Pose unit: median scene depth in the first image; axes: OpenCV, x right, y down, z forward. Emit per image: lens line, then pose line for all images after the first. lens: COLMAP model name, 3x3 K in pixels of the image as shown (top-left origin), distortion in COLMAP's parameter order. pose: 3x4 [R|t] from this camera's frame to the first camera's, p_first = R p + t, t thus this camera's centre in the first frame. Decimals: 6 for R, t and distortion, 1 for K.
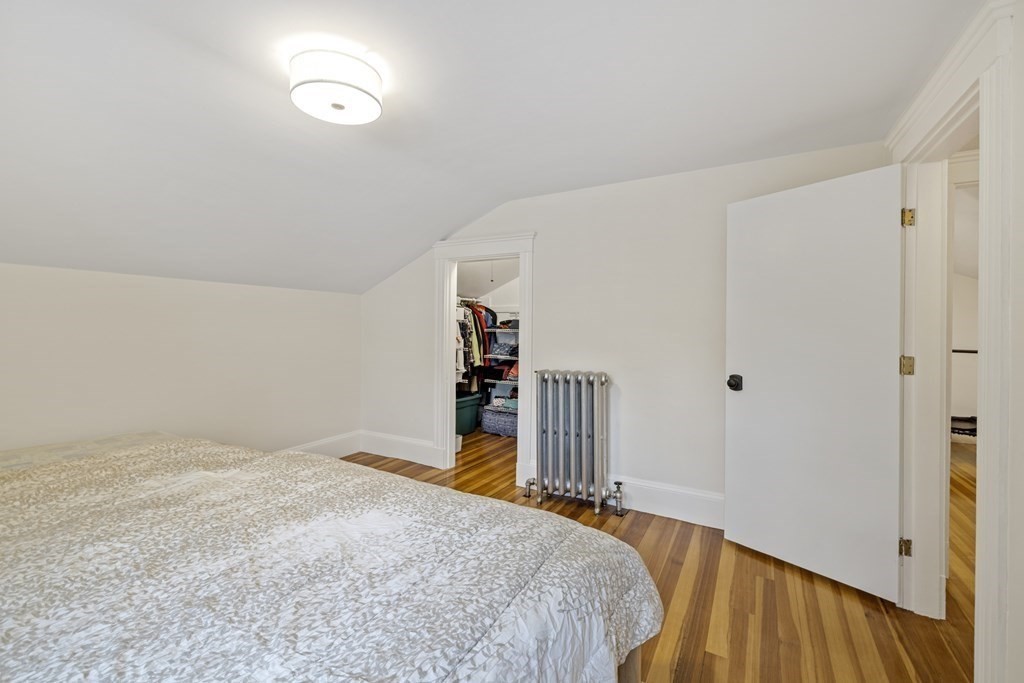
lens RADIAL K [[437.0, 0, 503.9], [0, 437.0, 334.0], [0, 0, 1]] dist [-0.000844, -0.000069]
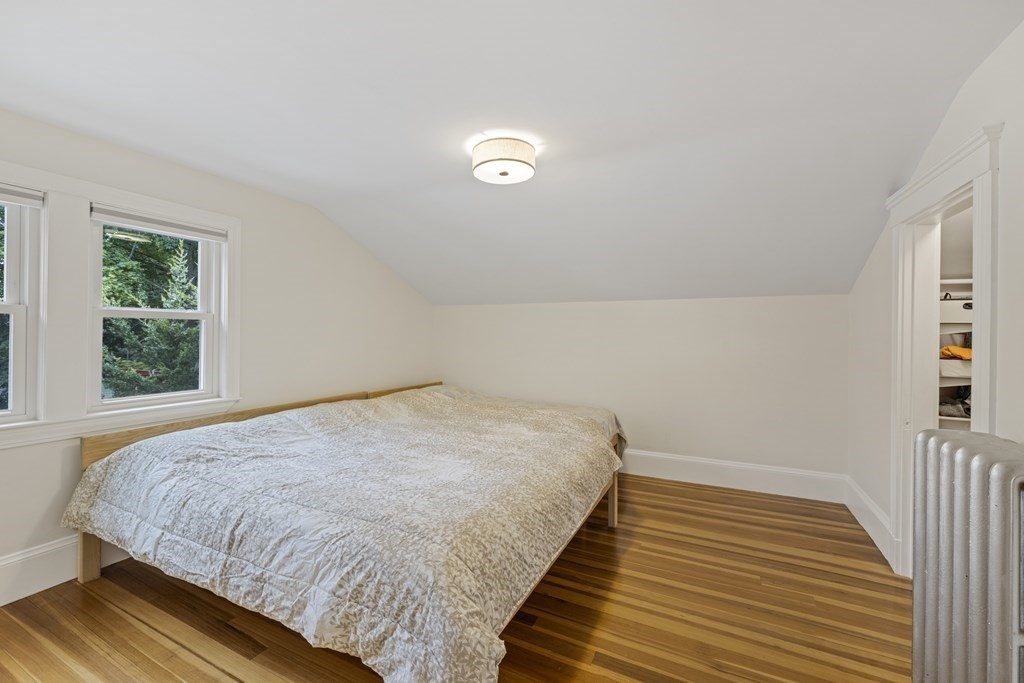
lens RADIAL K [[437.0, 0, 503.9], [0, 437.0, 334.0], [0, 0, 1]] dist [-0.000844, -0.000069]
pose [[0.044207, -0.004316, -0.999013, 1.224654], [-0.021622, 0.999752, -0.005276, -0.015525], [0.998788, 0.021834, 0.044103, 1.182558]]
